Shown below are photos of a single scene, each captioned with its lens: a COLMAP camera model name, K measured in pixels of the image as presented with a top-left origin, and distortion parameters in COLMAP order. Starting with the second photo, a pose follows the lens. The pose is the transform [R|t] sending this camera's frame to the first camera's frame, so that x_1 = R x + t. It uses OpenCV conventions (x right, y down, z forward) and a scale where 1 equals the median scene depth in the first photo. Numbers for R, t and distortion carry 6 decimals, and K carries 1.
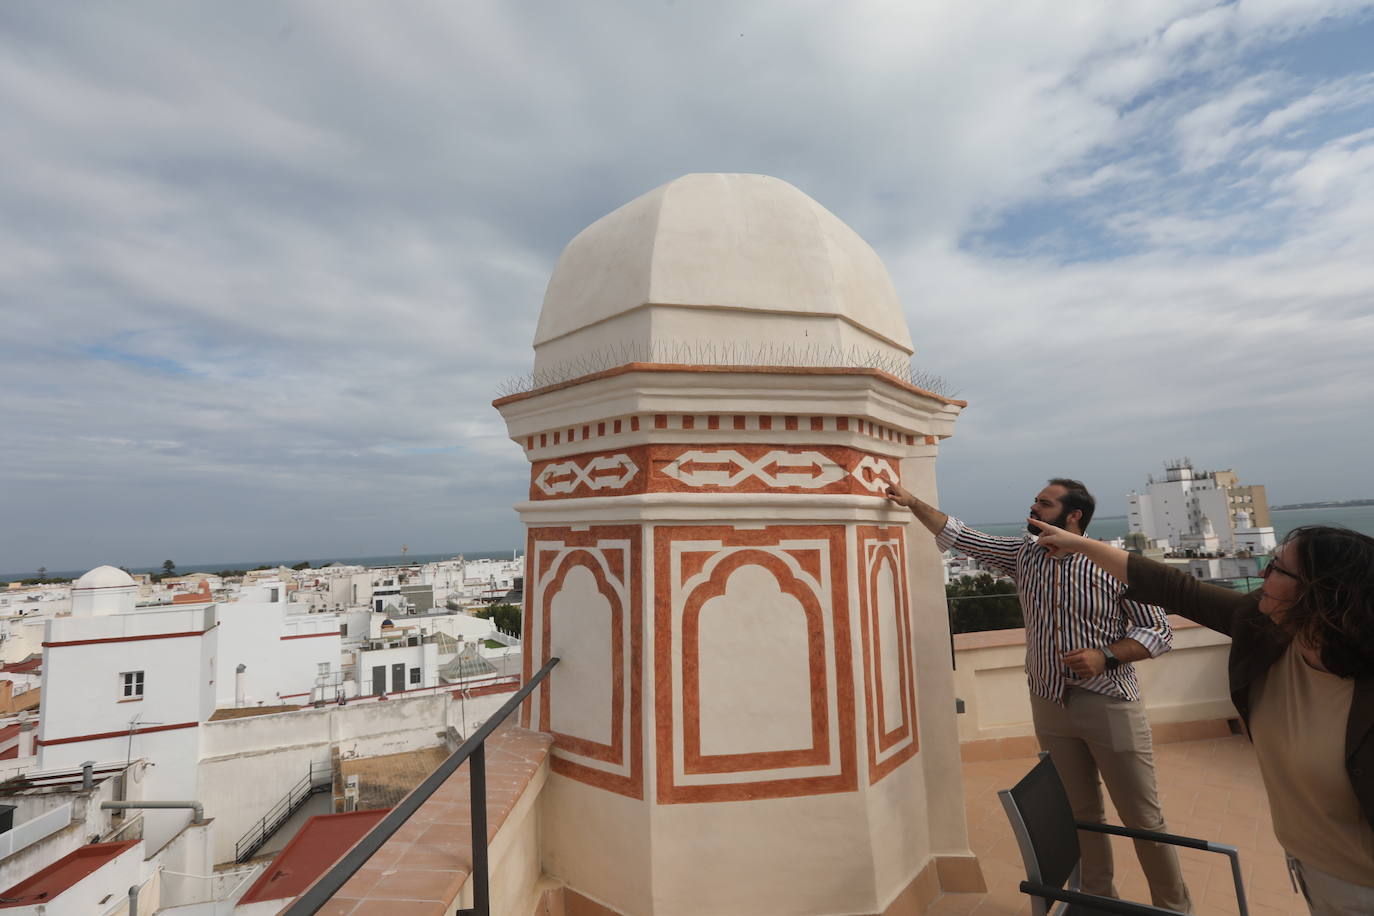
lens RADIAL K [[666.0, 0, 679.0], [0, 666.0, 464.2], [0, 0, 1]] dist [-0.036168, 0.014832]
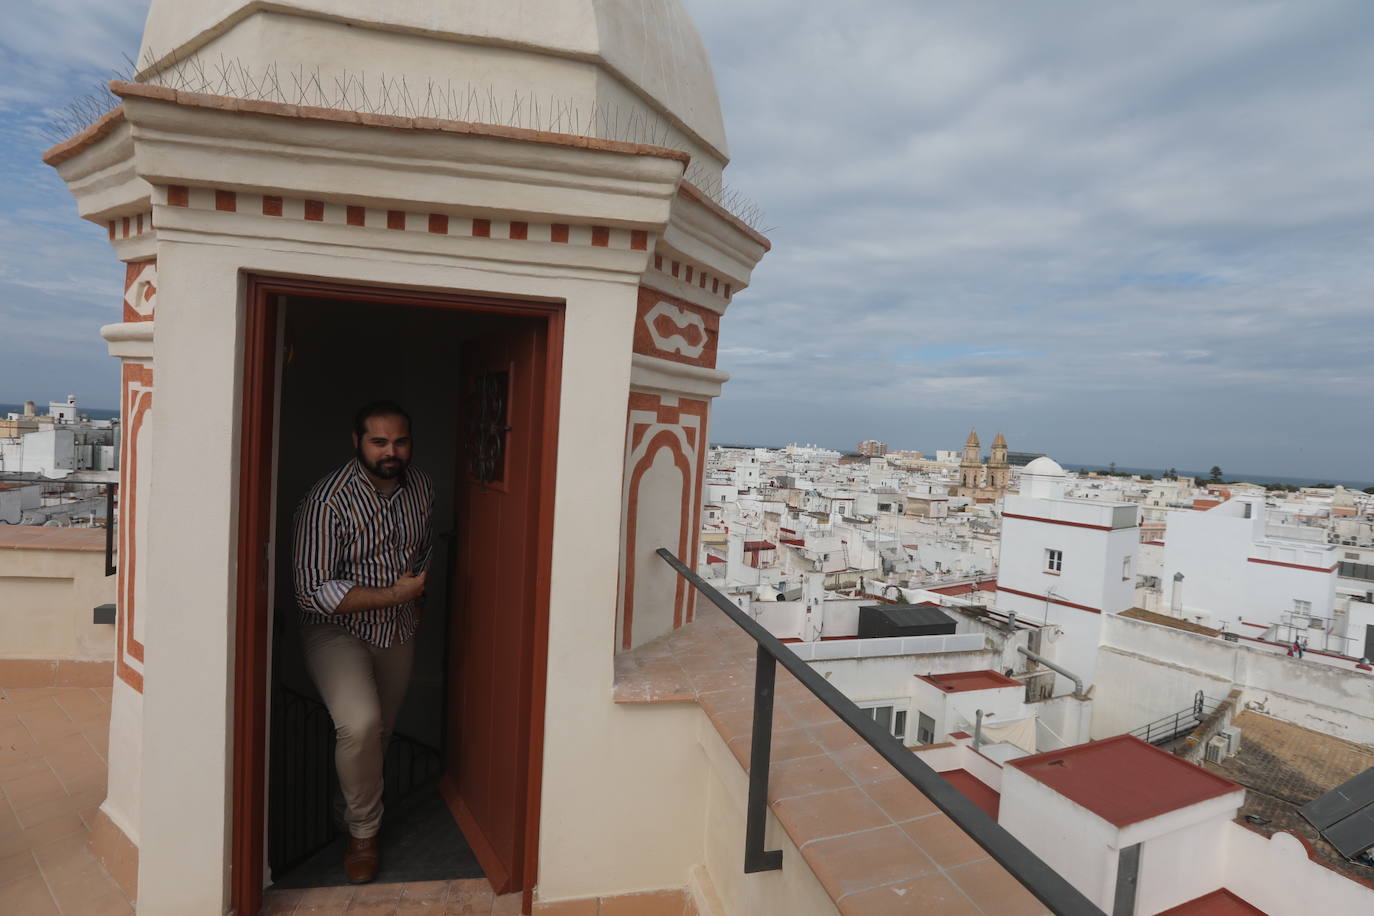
lens RADIAL K [[645.7, 0, 698.0], [0, 645.7, 455.8], [0, 0, 1]] dist [-0.040483, 0.018368]
pose [[0.173101, 0.081824, -0.981499, 0.145775], [0.045050, 0.994842, 0.090882, 0.020354], [0.983873, -0.059948, 0.168522, 0.192929]]
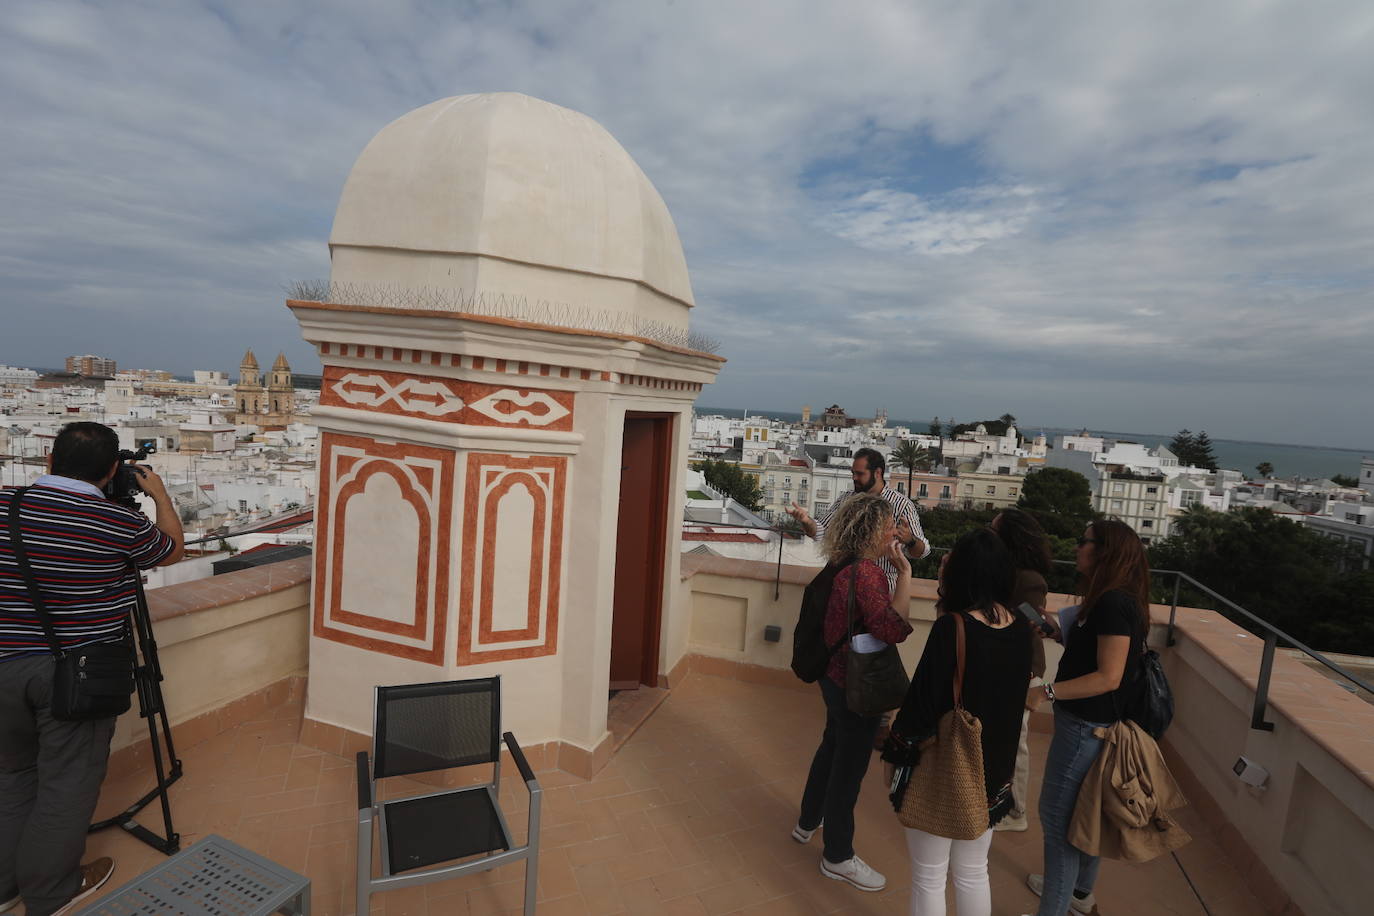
lens RADIAL K [[666.0, 0, 679.0], [0, 666.0, 464.2], [0, 0, 1]] dist [-0.036168, 0.014832]
pose [[0.925219, 0.139109, -0.353013, 0.125785], [-0.064298, 0.974395, 0.215454, -0.019341], [0.373945, -0.176644, 0.910473, 0.013250]]
